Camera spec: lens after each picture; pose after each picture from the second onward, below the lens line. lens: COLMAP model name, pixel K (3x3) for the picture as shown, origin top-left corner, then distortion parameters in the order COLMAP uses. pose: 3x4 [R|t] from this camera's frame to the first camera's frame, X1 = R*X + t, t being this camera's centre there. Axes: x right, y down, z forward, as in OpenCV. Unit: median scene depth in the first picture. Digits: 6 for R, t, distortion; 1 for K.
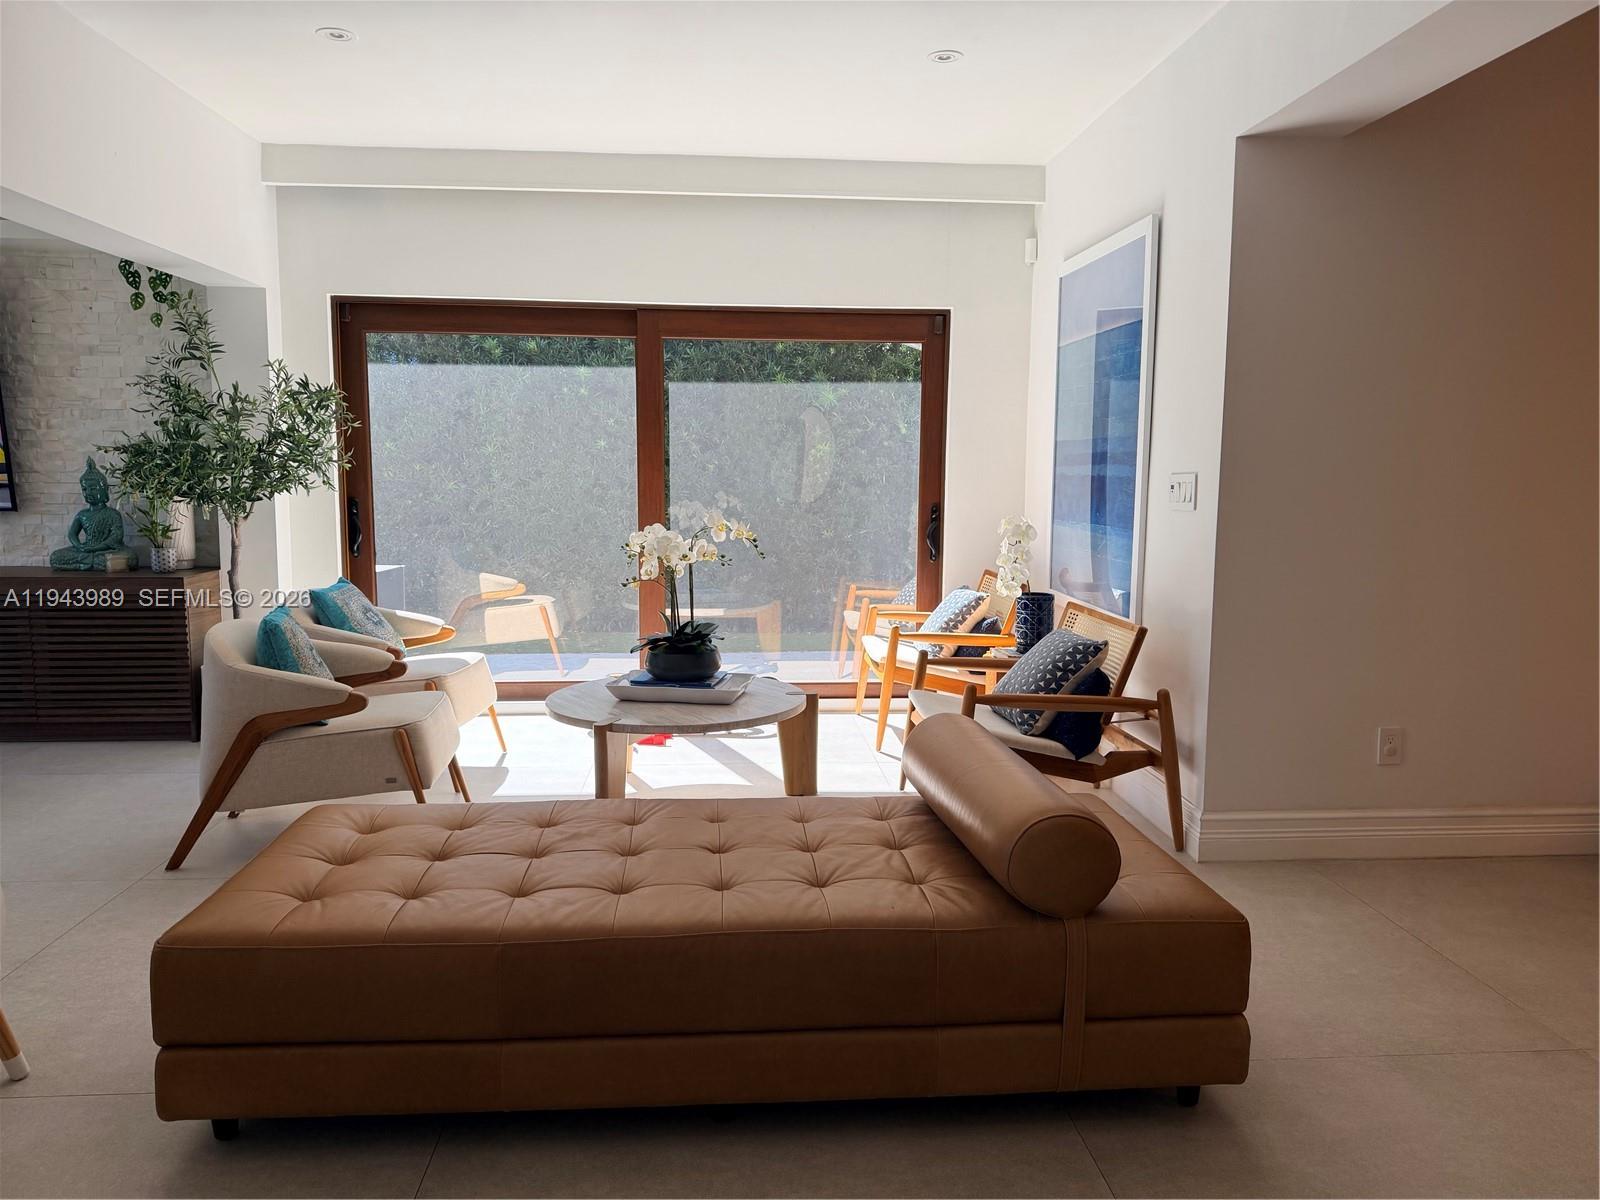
lens RADIAL K [[1145.9, 0, 800.0], [0, 1145.9, 600.0], [0, 0, 1]] dist [0.006594, 0.001743]
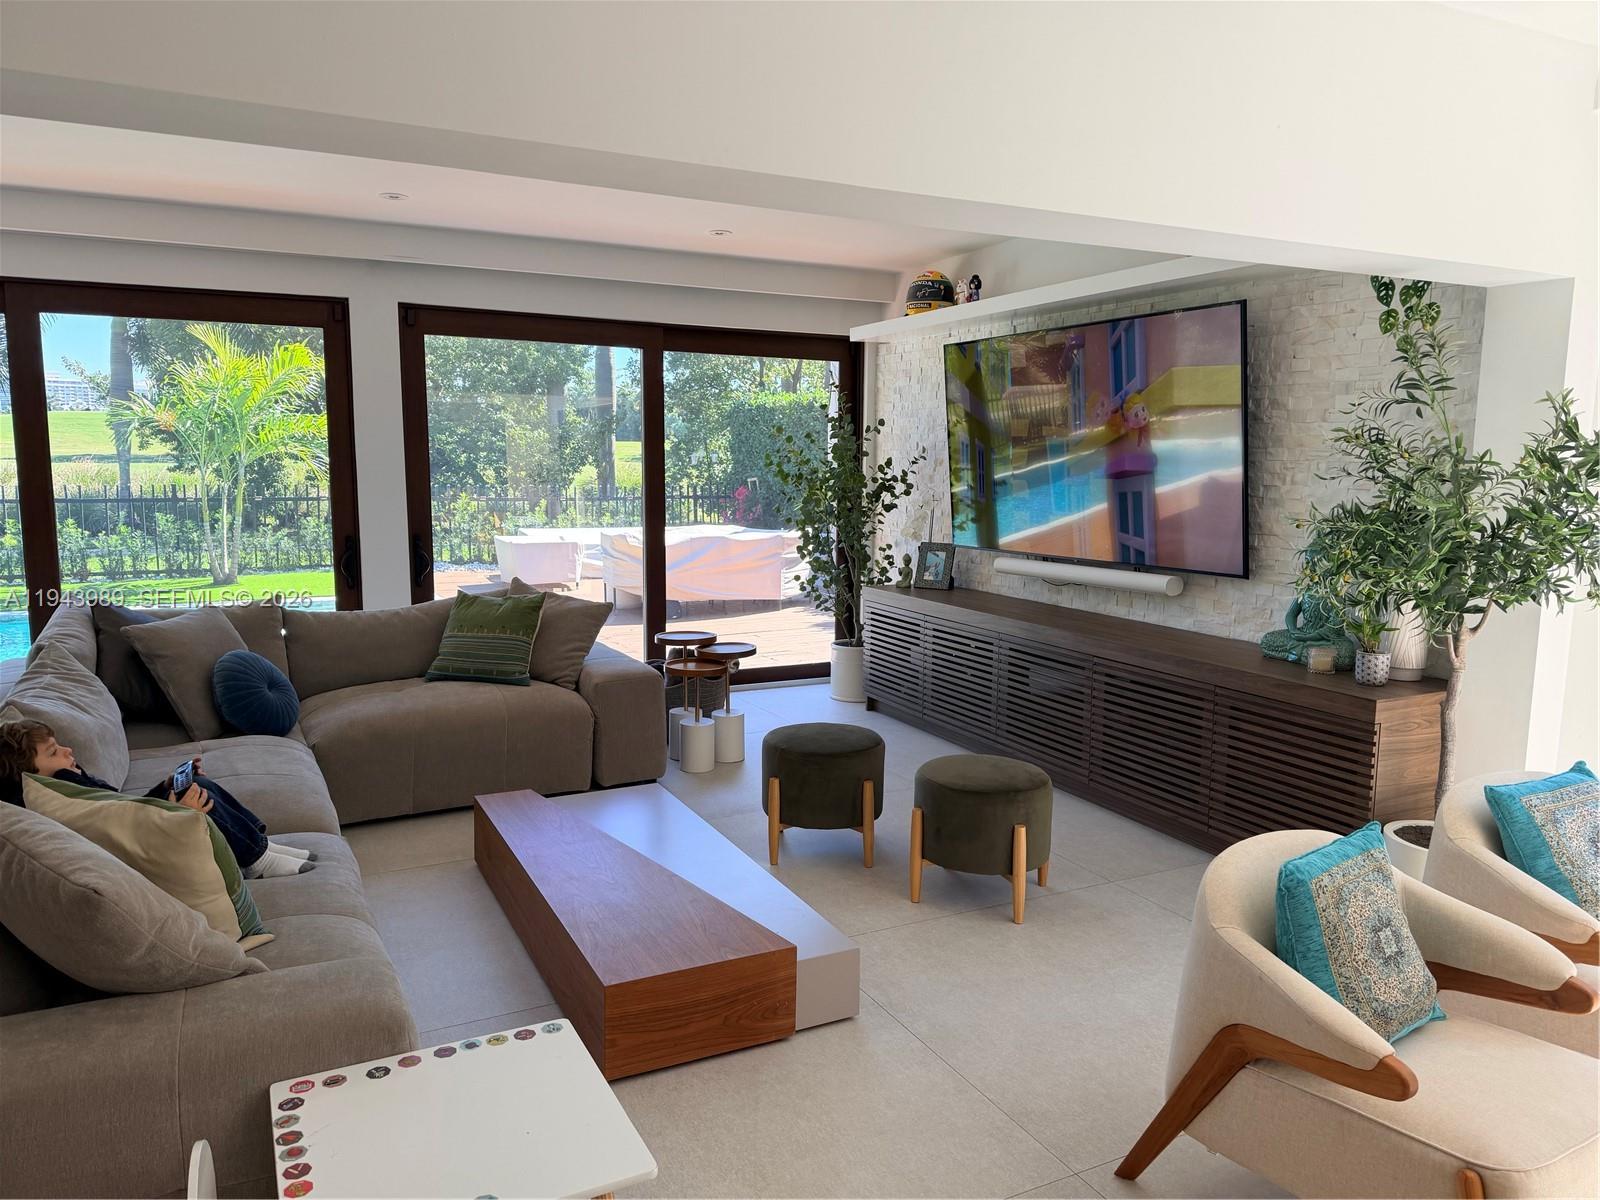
lens RADIAL K [[1110.1, 0, 800.0], [0, 1110.1, 600.0], [0, 0, 1]] dist [0.138034, -0.233759]
pose [[0.387685, 0.117081, -0.914326, -0.032283], [-0.111866, 0.990545, 0.079409, -0.095367], [0.914979, 0.071496, 0.397117, 0.367046]]
